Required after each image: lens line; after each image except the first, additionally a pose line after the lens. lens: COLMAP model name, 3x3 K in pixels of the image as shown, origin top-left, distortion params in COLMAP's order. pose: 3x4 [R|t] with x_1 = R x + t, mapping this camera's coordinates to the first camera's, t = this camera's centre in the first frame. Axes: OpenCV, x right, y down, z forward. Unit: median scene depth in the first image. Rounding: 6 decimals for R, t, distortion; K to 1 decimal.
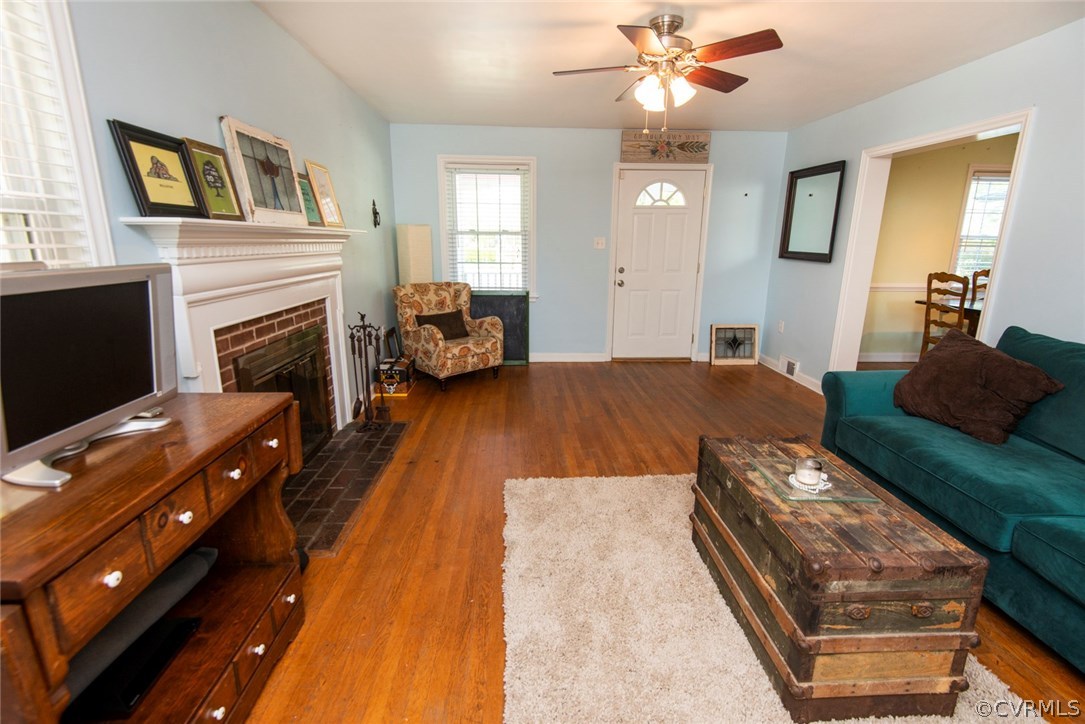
lens RADIAL K [[492.1, 0, 539.8], [0, 492.1, 355.6], [0, 0, 1]] dist [0.022355, -0.008863]
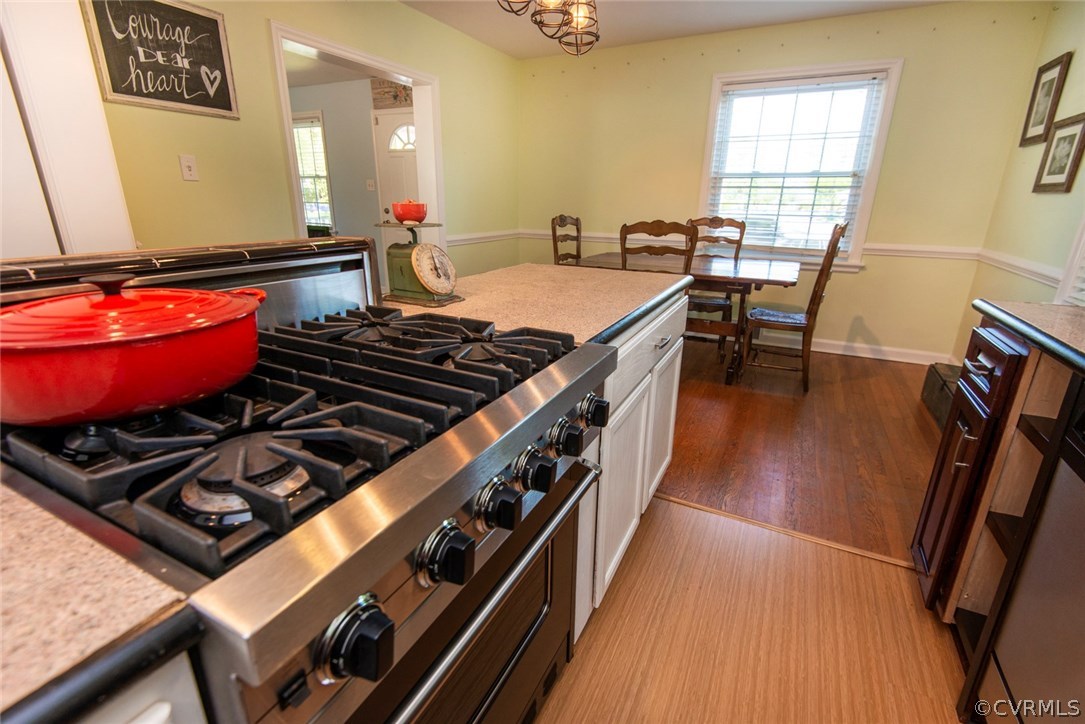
lens RADIAL K [[492.1, 0, 544.5], [0, 492.1, 355.9], [0, 0, 1]] dist [0.022355, -0.008863]
pose [[0.869493, 0.155479, -0.468837, 1.292050], [-0.119854, 0.987212, 0.105109, -0.012394], [0.479184, -0.035200, 0.877009, 0.228873]]
